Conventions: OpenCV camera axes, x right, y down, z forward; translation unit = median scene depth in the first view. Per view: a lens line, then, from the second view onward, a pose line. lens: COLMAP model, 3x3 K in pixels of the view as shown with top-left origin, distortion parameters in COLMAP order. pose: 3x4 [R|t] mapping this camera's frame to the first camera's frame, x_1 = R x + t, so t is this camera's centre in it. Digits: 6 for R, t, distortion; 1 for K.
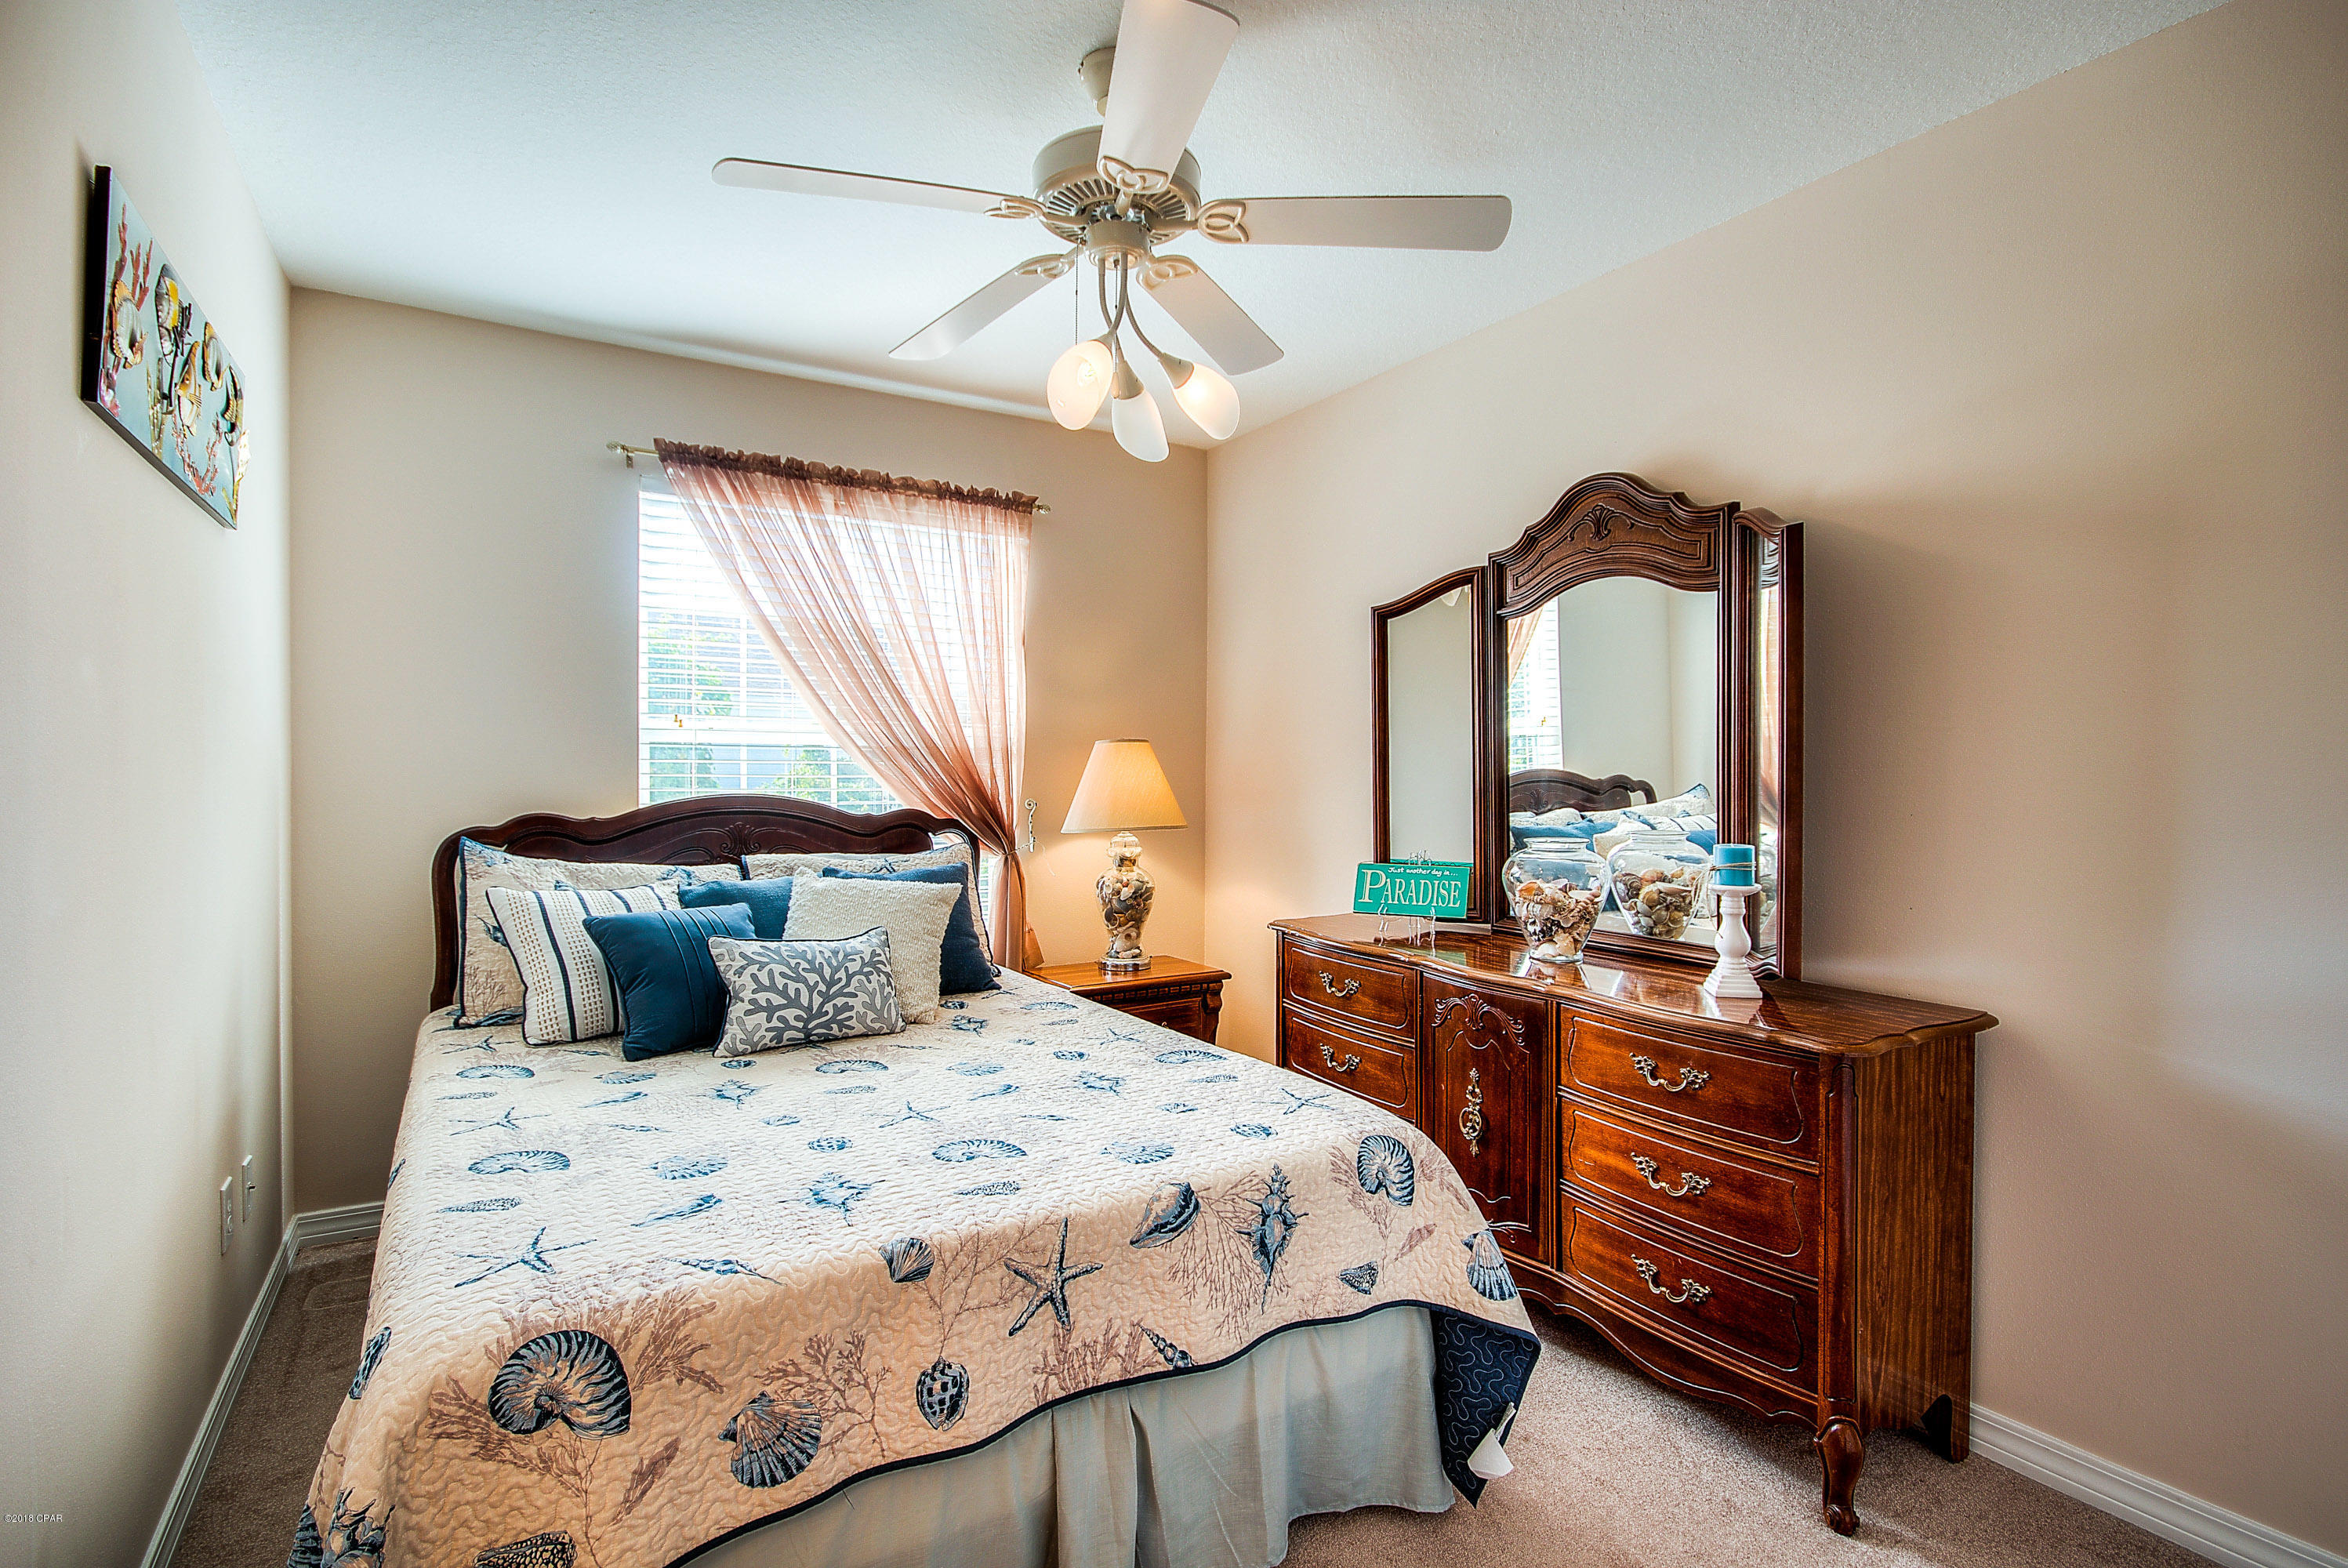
lens RADIAL K [[1099.7, 0, 1127.7], [0, 1099.7, 790.1], [0, 0, 1]] dist [-0.000779, 0.000192]
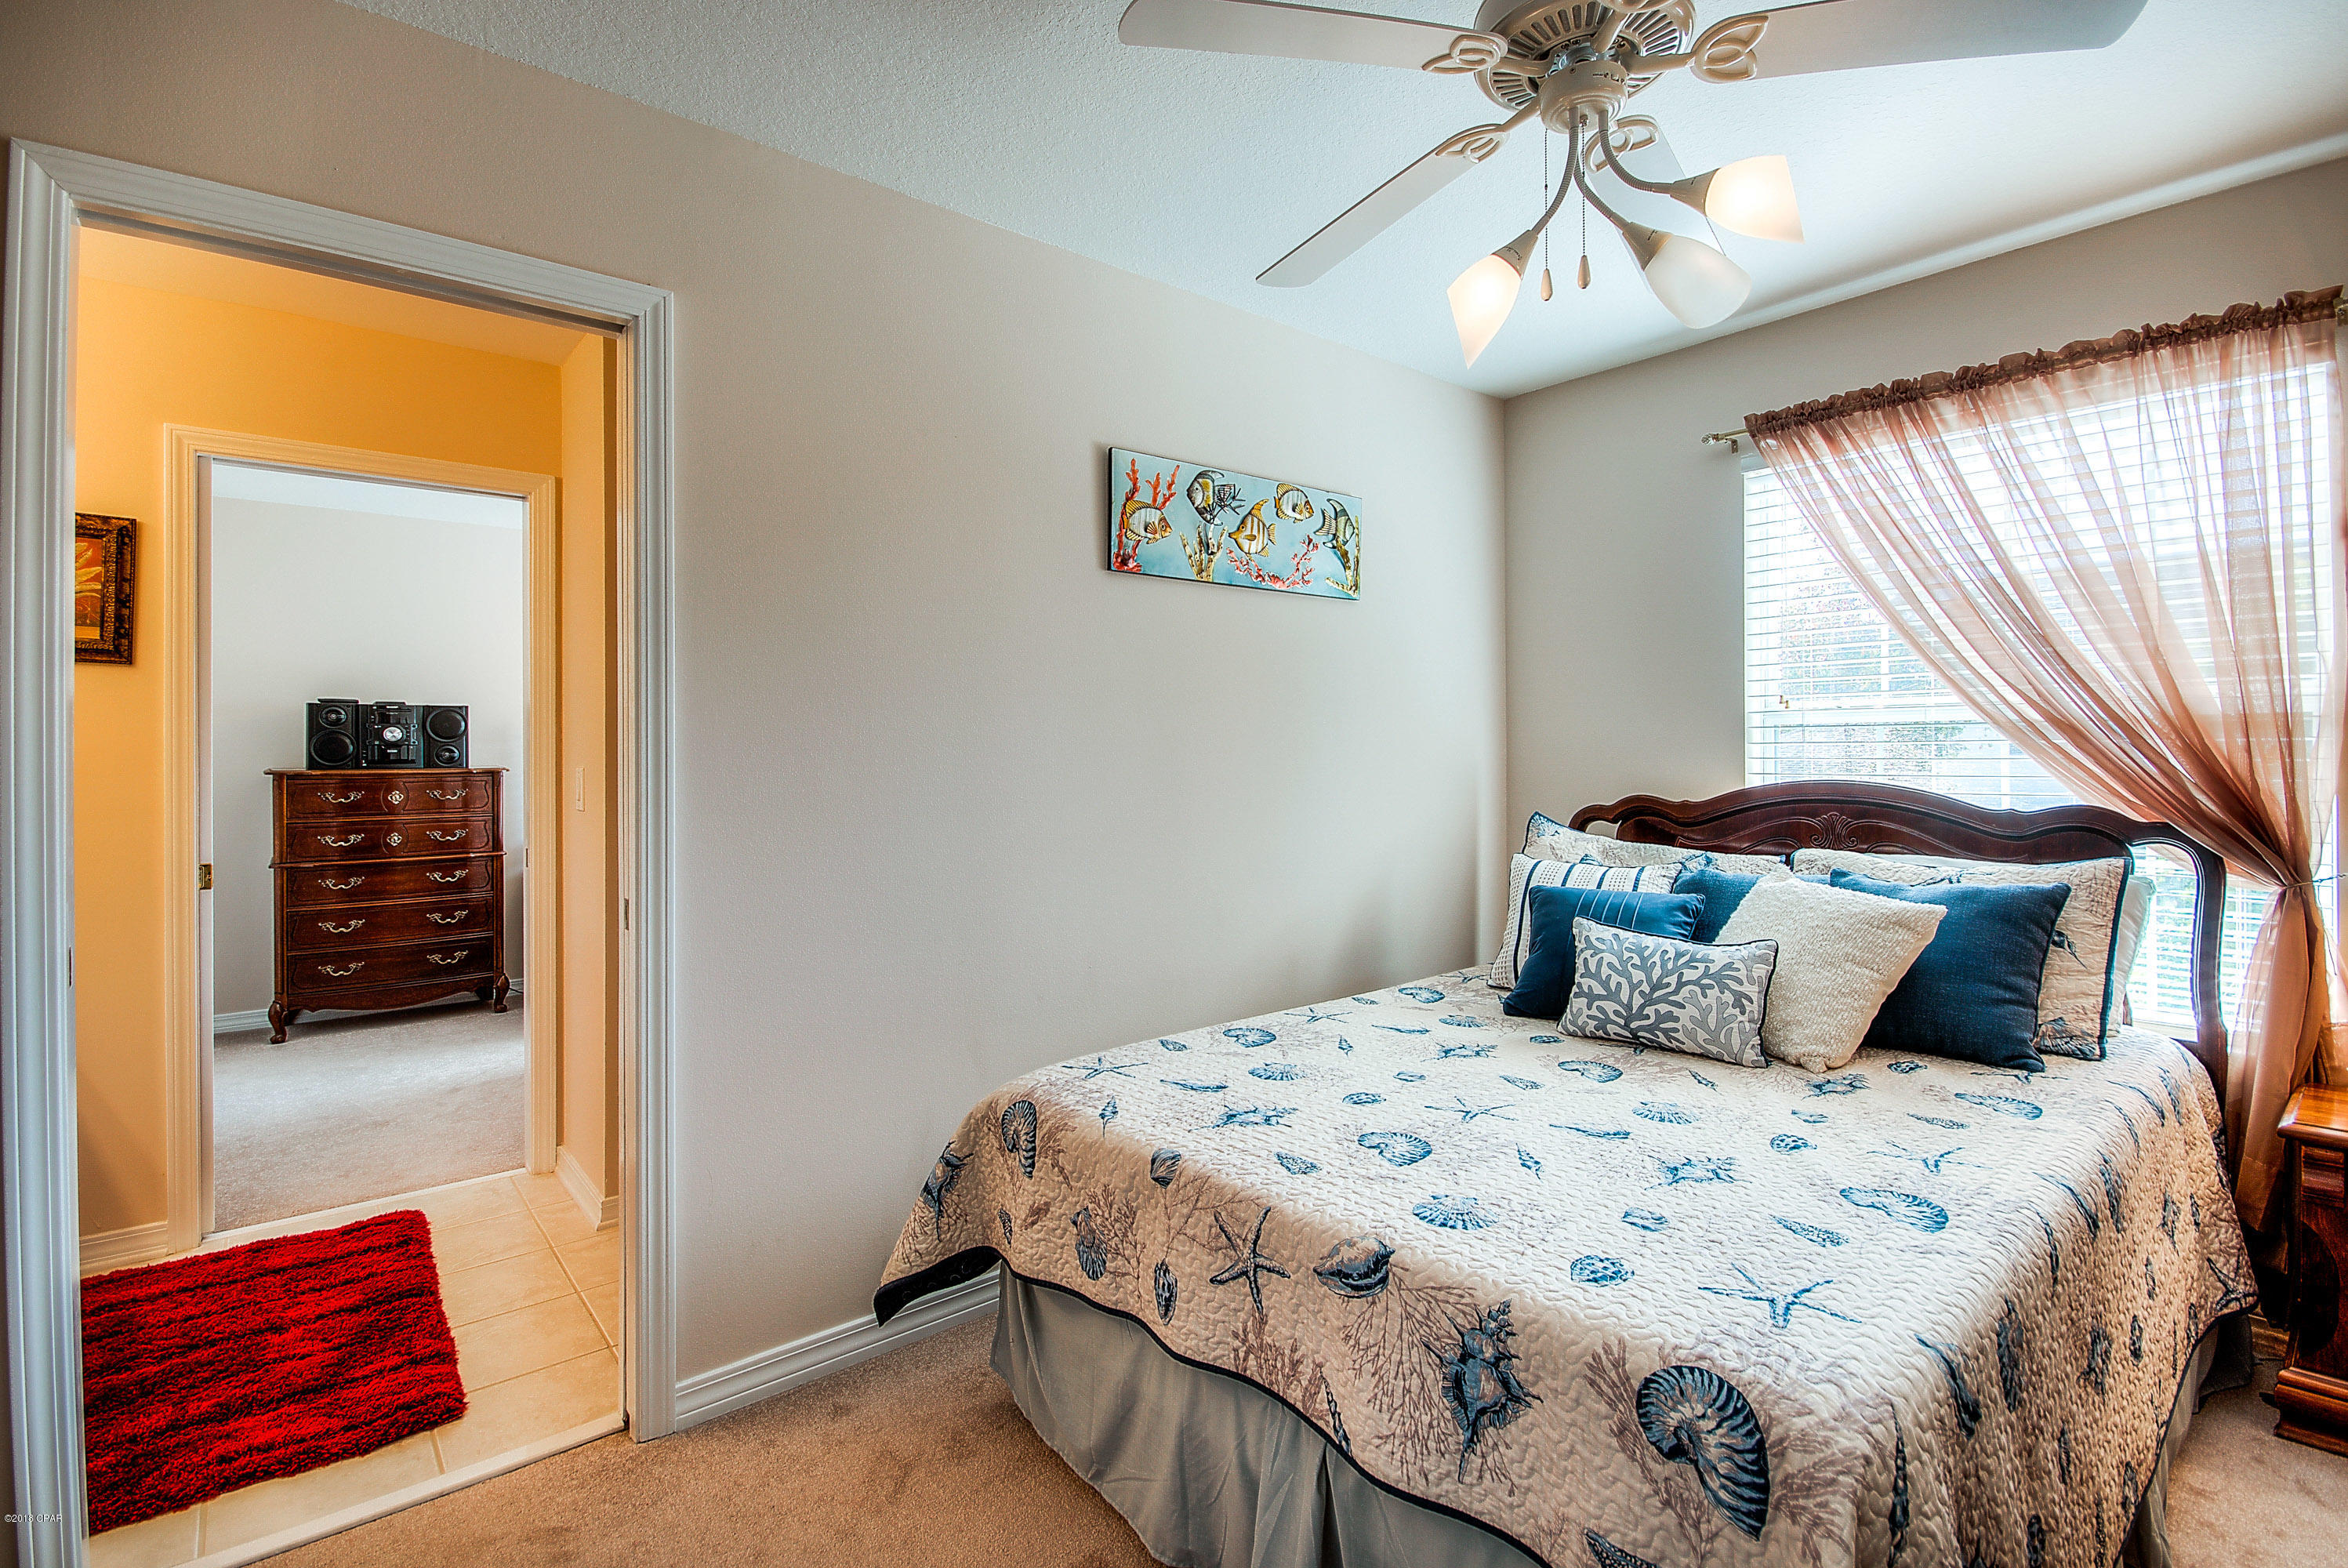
lens RADIAL K [[1099.6, 0, 1248.3], [0, 1099.6, 750.5], [0, 0, 1]] dist [-0.000182, 0.000333]
pose [[0.203890, -0.011093, -0.978931, 0.572472], [-0.009055, 0.999872, -0.013216, -0.006361], [0.978952, 0.011559, 0.203764, 0.482914]]
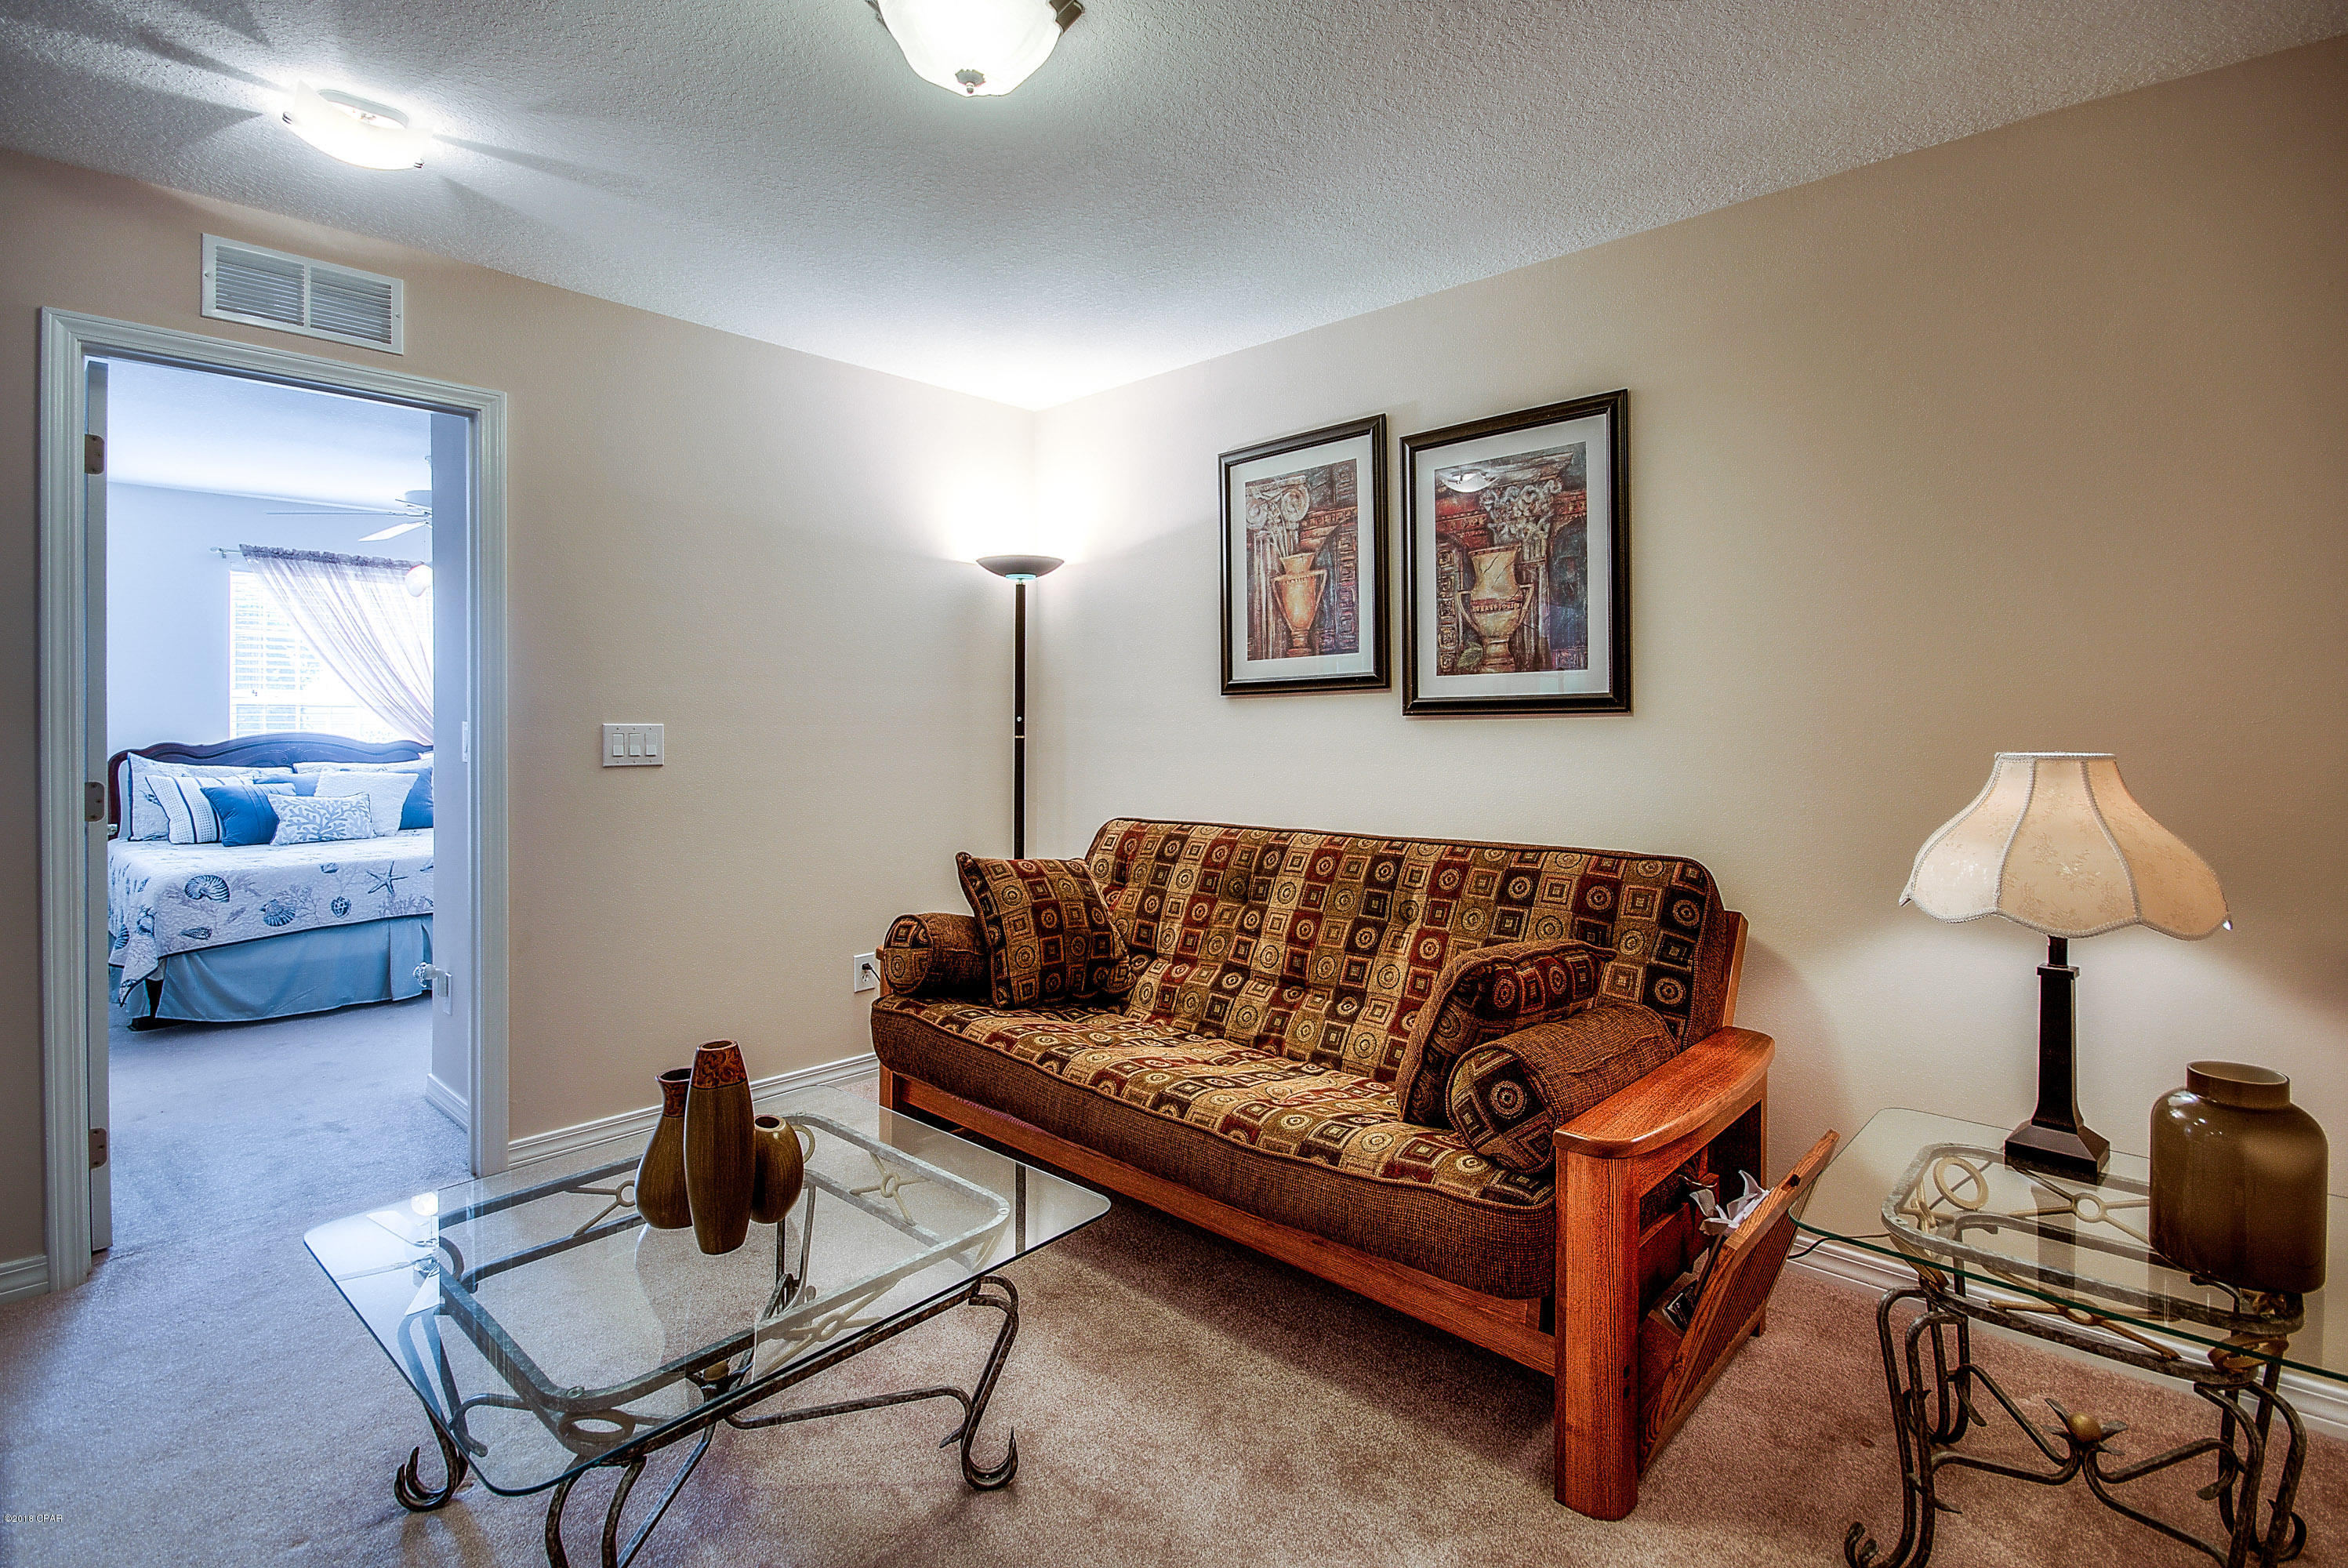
lens RADIAL K [[1110.5, 0, 1155.9], [0, 1110.5, 725.3], [0, 0, 1]] dist [-0.003130, -0.000049]
pose [[0.960592, -0.005710, 0.277905, 0.723548], [0.008577, 0.999922, -0.009104, 0.030126], [-0.277831, 0.011129, 0.960565, -1.657394]]
